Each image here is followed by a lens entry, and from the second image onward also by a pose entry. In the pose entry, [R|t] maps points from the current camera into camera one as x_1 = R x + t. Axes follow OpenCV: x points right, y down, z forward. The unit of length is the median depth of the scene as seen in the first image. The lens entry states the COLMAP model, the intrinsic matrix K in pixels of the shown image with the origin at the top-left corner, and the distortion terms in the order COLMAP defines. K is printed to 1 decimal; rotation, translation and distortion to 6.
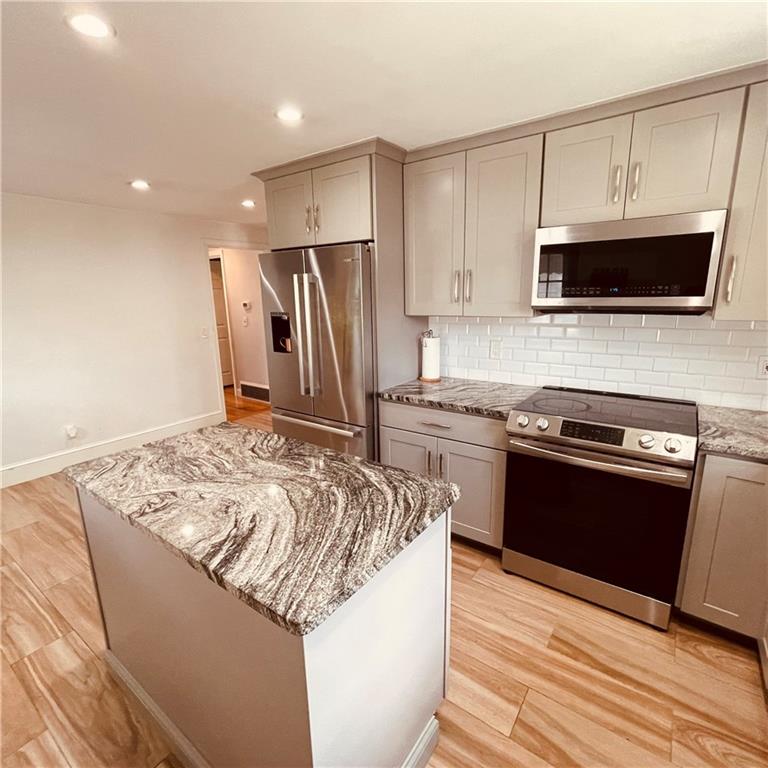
lens RADIAL K [[415.0, 0, 384.6], [0, 415.0, 385.0], [0, 0, 1]] dist [-0.023794, -0.001288]
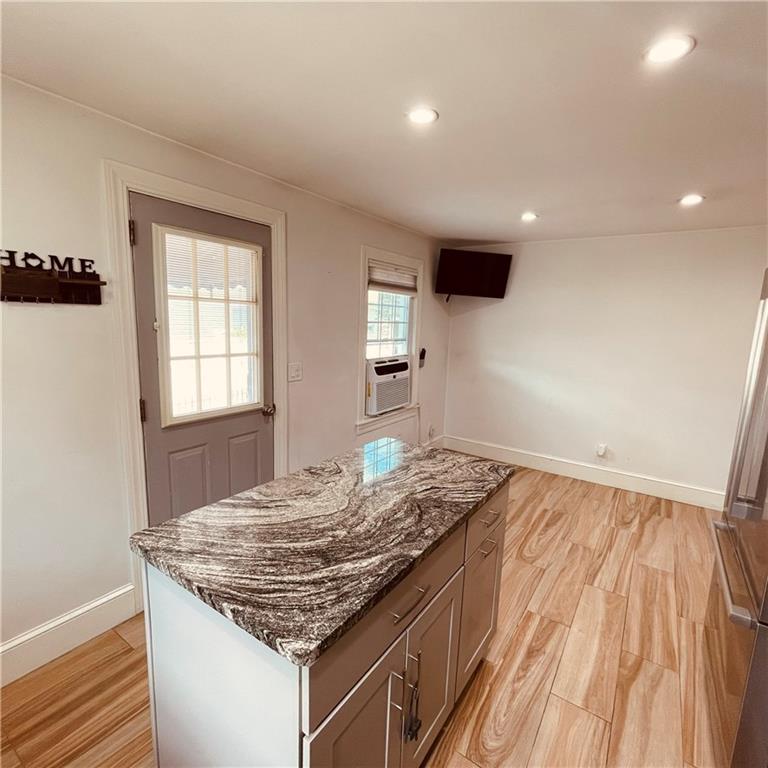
lens RADIAL K [[415.0, 0, 384.2], [0, 415.0, 384.7], [0, 0, 1]] dist [-0.023794, -0.001288]
pose [[0.024839, 0.178471, -0.983632, 0.656222], [-0.252561, 0.953137, 0.166560, -0.228928], [0.967262, 0.244290, 0.068749, 0.937451]]
